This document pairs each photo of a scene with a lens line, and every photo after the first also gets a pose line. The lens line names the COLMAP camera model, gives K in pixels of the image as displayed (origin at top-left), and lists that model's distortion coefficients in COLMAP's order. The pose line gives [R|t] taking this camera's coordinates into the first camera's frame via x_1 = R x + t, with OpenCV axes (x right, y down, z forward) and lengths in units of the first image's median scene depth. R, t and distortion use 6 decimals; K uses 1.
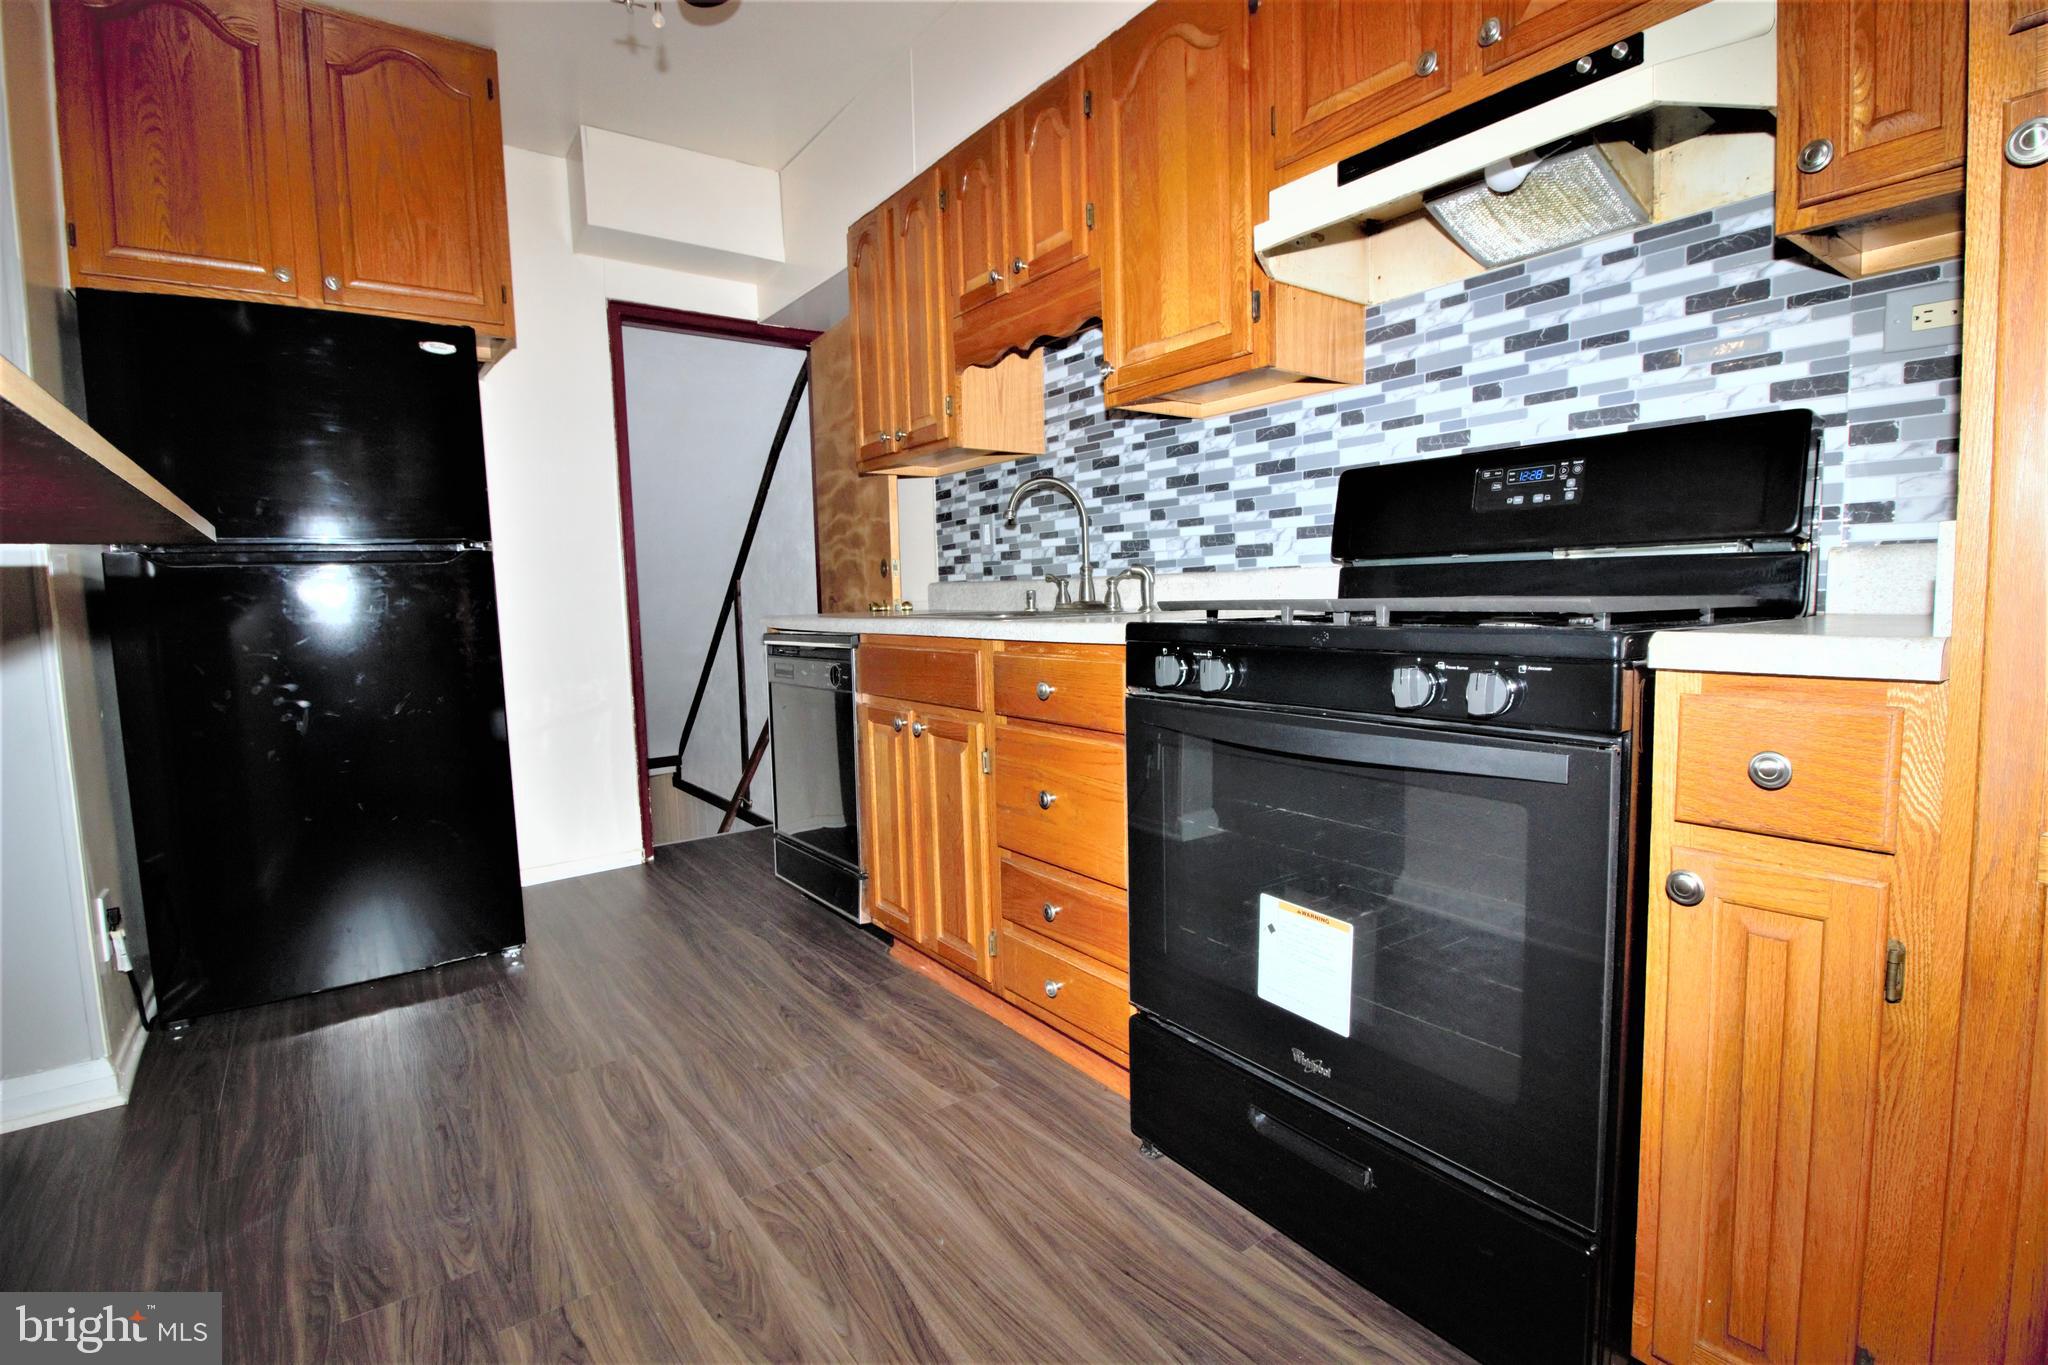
lens RADIAL K [[944.5, 0, 1038.2], [0, 944.5, 674.2], [0, 0, 1]] dist [0.000373, -0.013807]
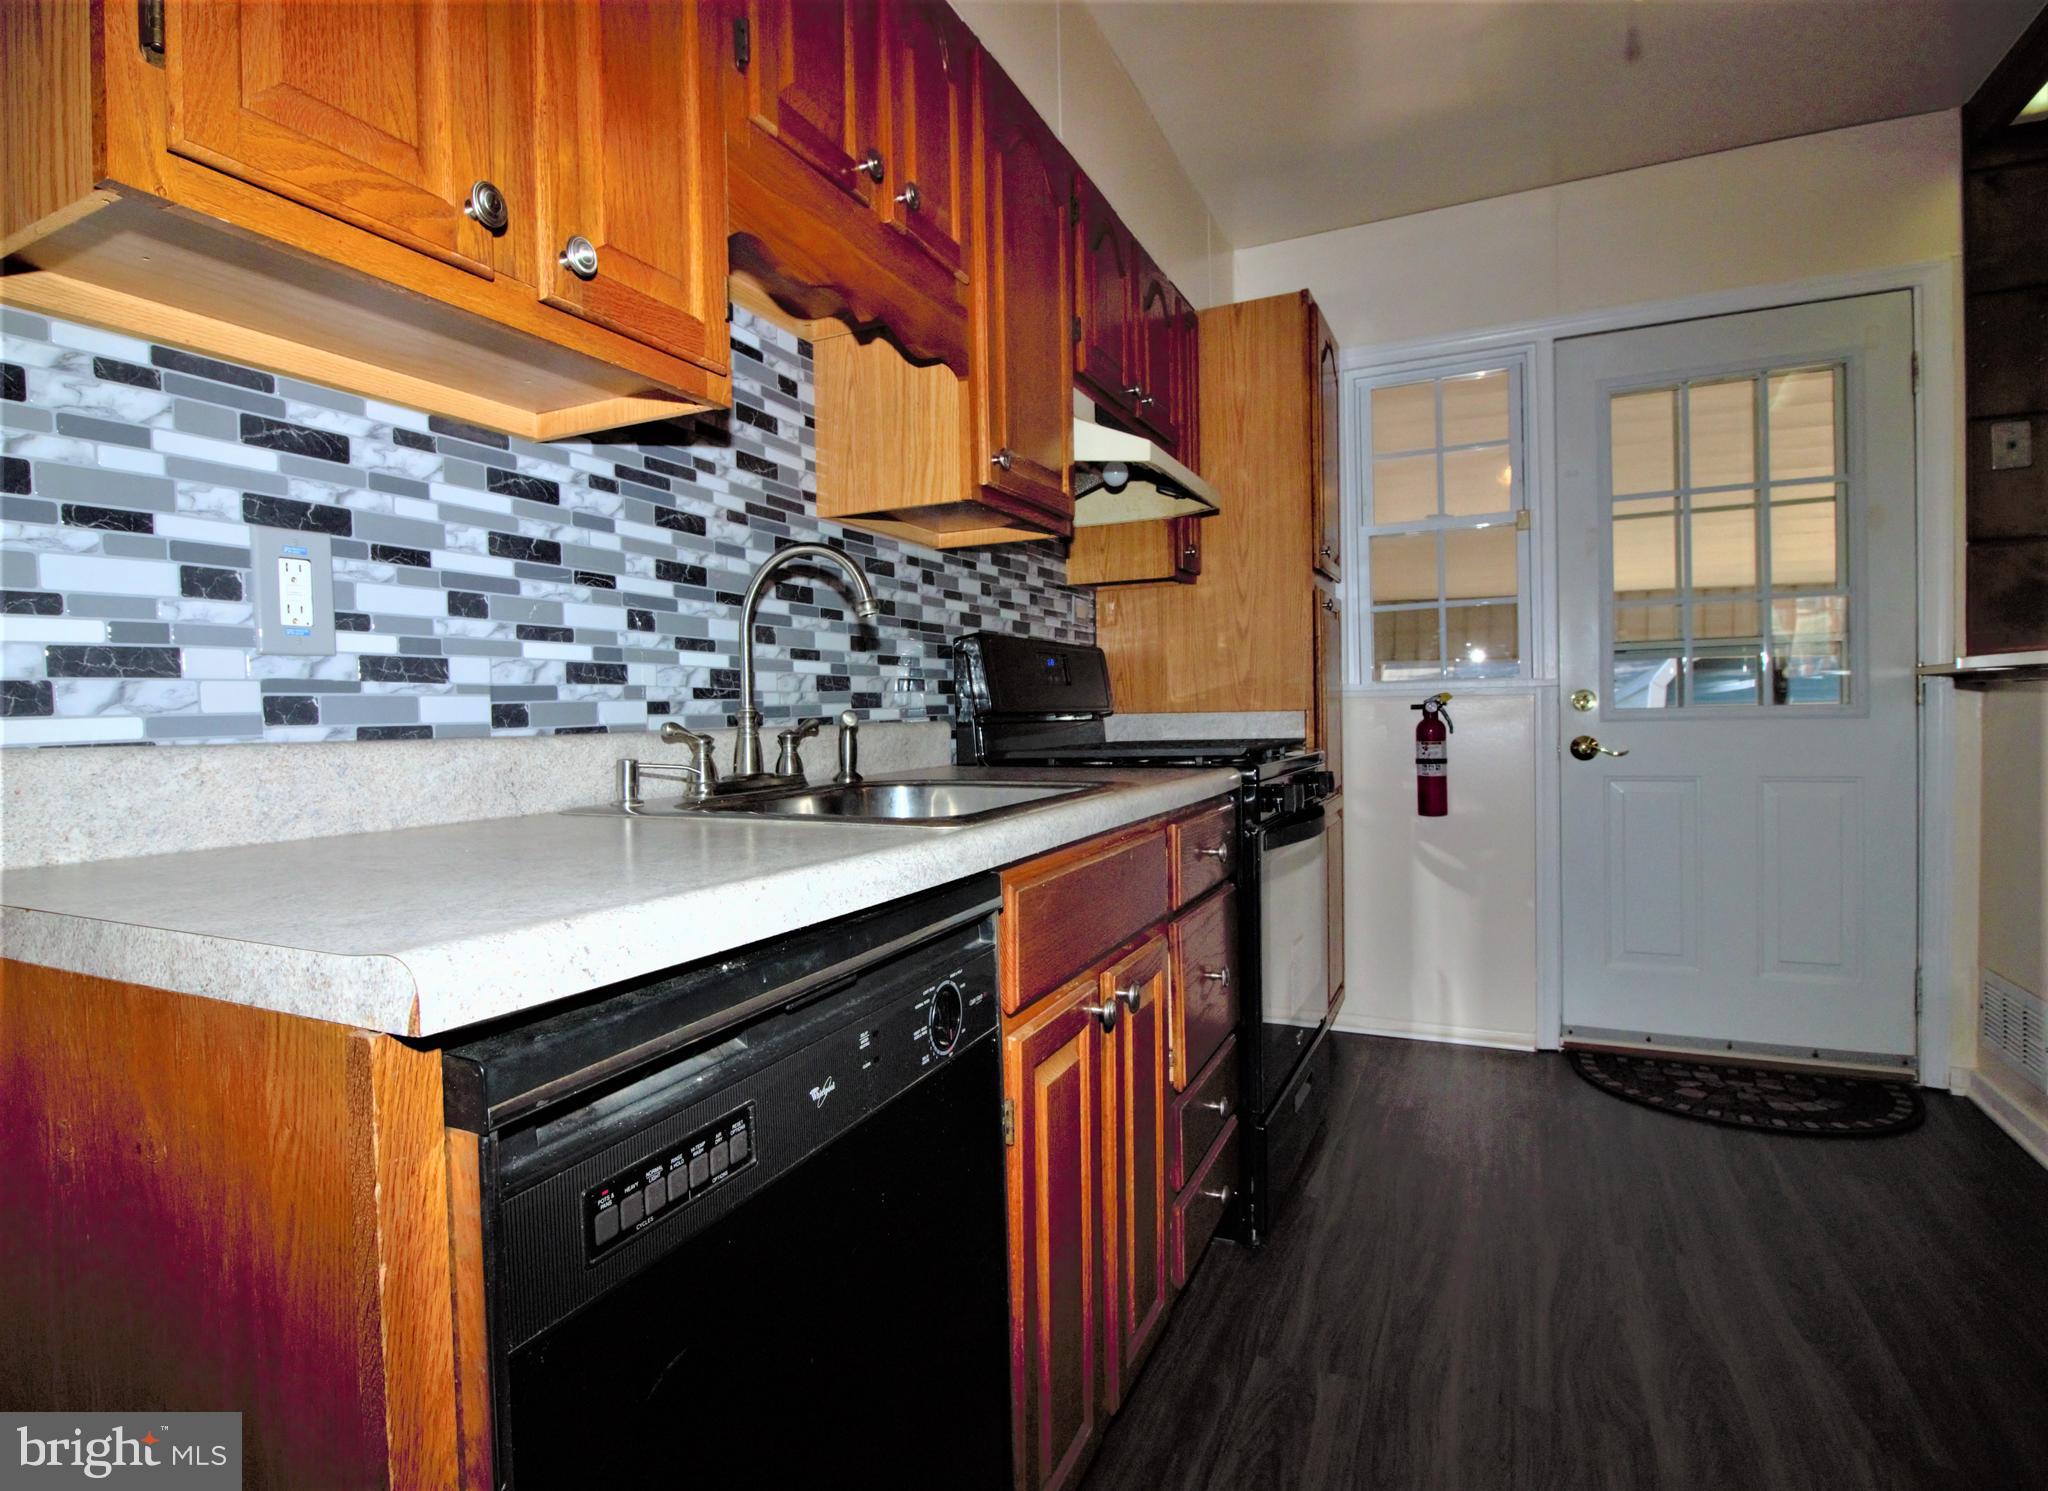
lens RADIAL K [[1076.2, 0, 942.2], [0, 1076.2, 737.2], [0, 0, 1]] dist [-0.003555, -0.012541]
pose [[-0.430634, 0.014871, 0.902404, -0.650369], [0.110403, 0.993223, 0.036318, -0.126541], [-0.895749, 0.115268, -0.429357, 1.356618]]
